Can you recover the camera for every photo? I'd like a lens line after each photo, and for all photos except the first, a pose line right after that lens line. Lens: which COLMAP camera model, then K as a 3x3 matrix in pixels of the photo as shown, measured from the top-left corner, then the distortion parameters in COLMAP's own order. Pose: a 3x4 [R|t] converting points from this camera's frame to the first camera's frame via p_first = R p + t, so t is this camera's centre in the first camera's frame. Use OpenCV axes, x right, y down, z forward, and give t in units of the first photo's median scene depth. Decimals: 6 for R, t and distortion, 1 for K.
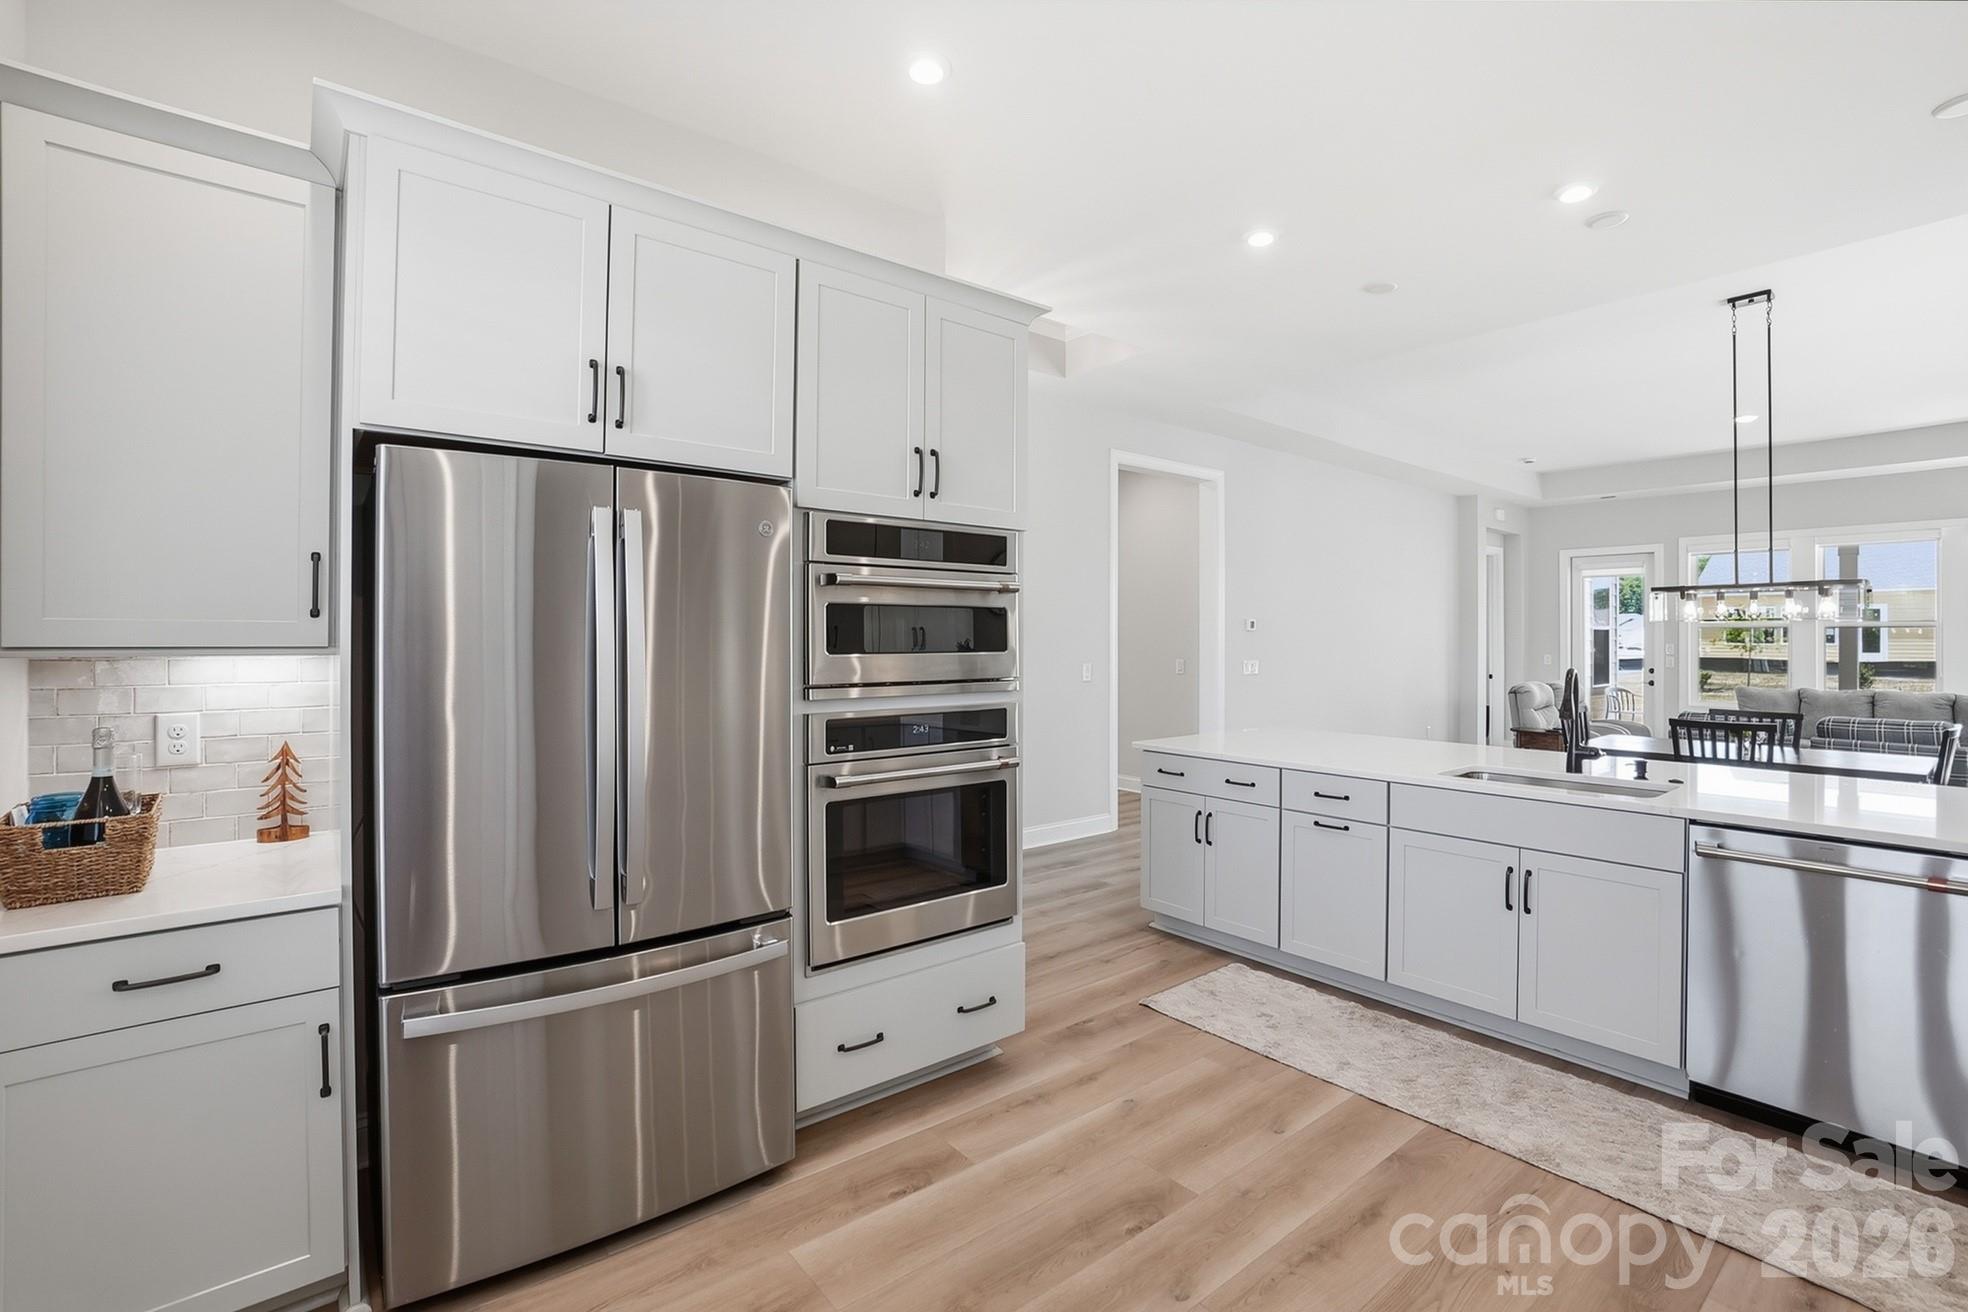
lens RADIAL K [[892.4, 0, 984.0], [0, 892.4, 656.0], [0, 0, 1]] dist [-0.000873, -0.000086]
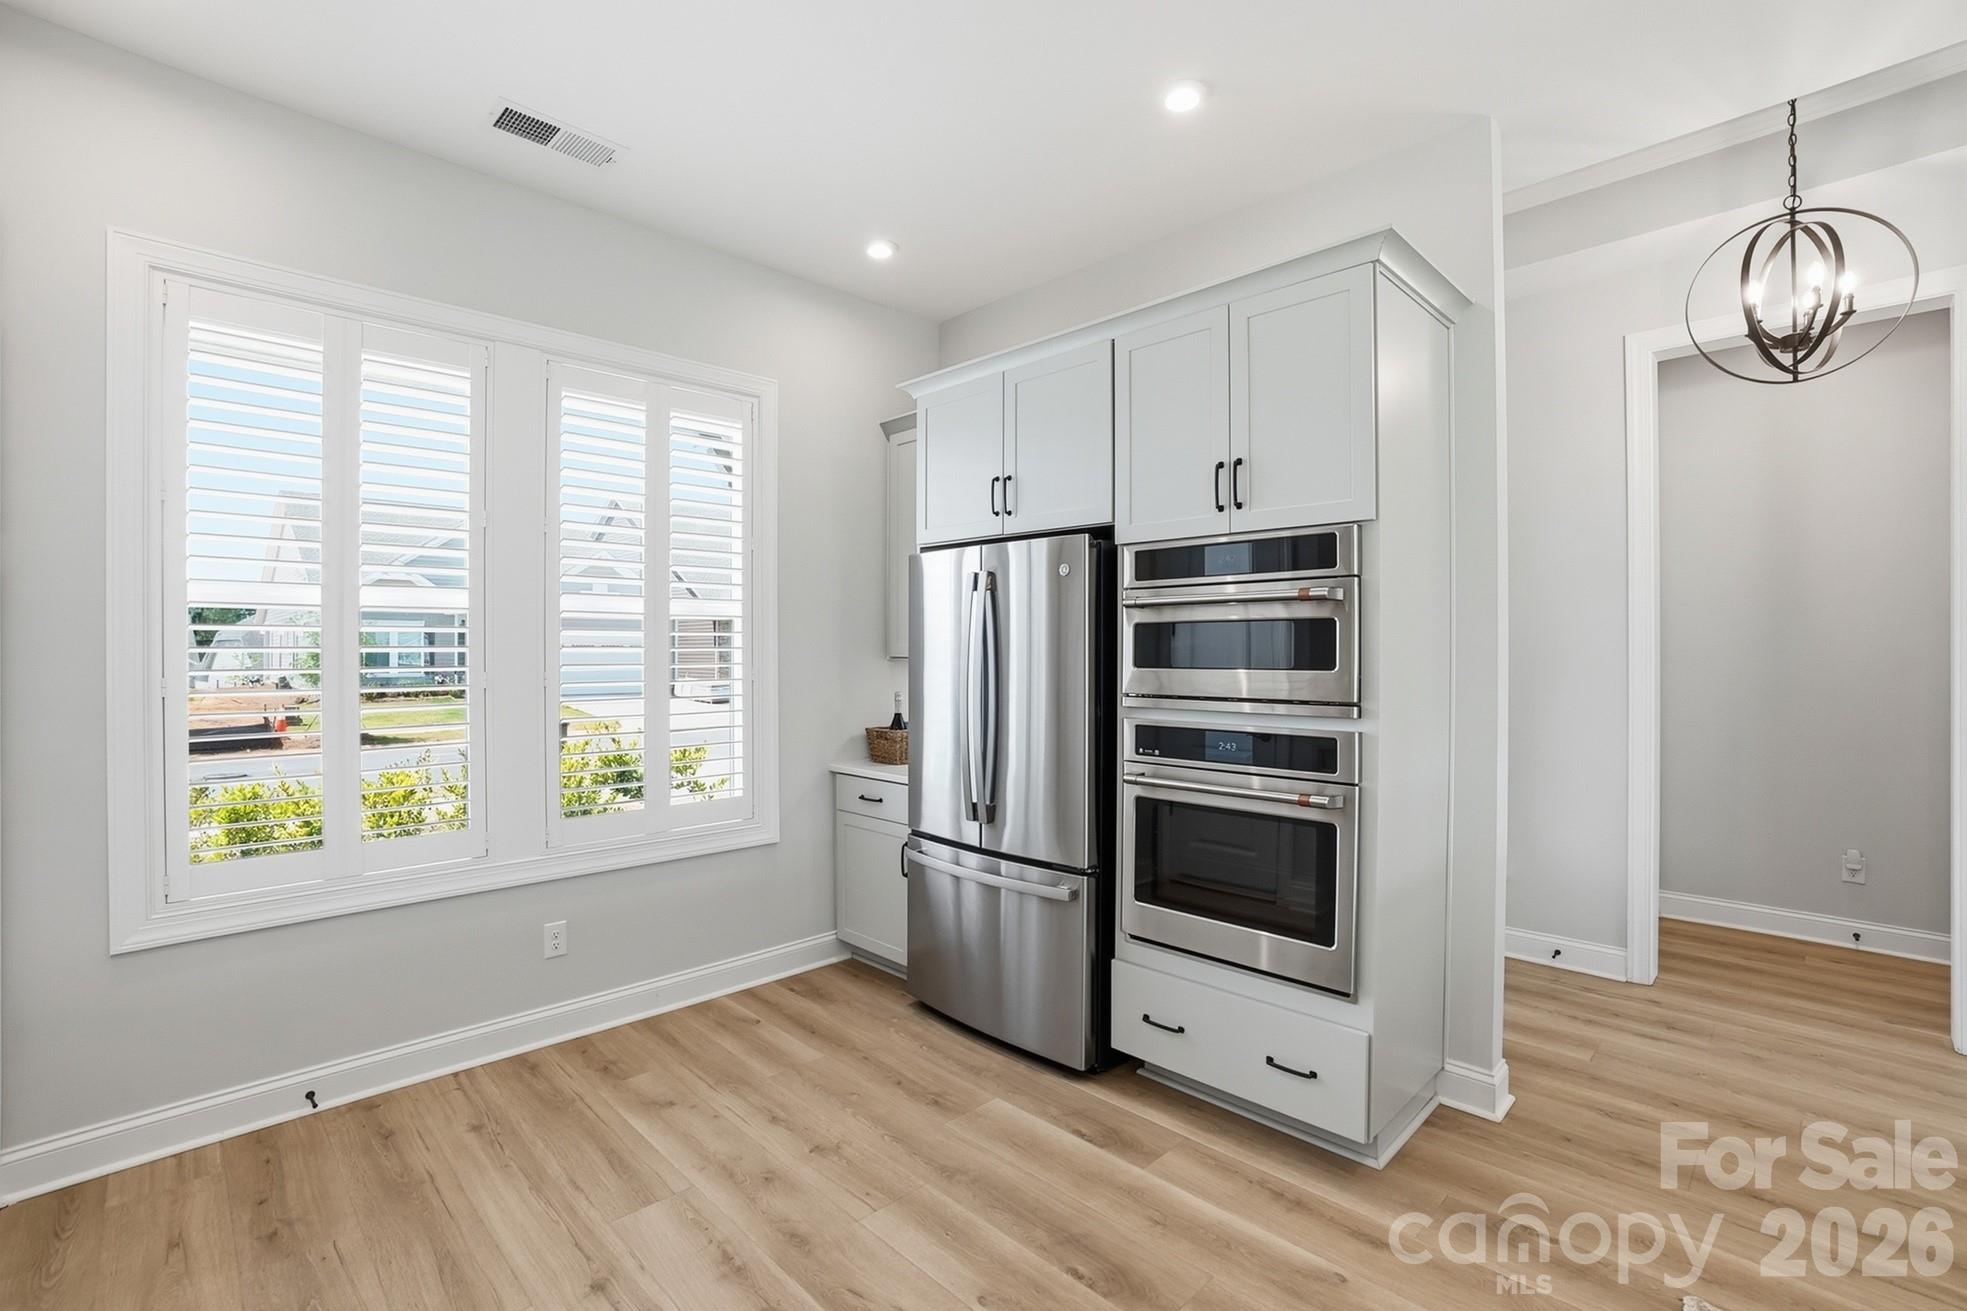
lens RADIAL K [[892.0, 0, 983.5], [0, 892.0, 655.5], [0, 0, 1]] dist [-0.000873, -0.000086]
pose [[0.114627, 0.009089, -0.993367, 0.888933], [-0.016075, 0.999844, 0.007293, -0.021628], [0.993278, 0.015132, 0.114756, 0.628487]]
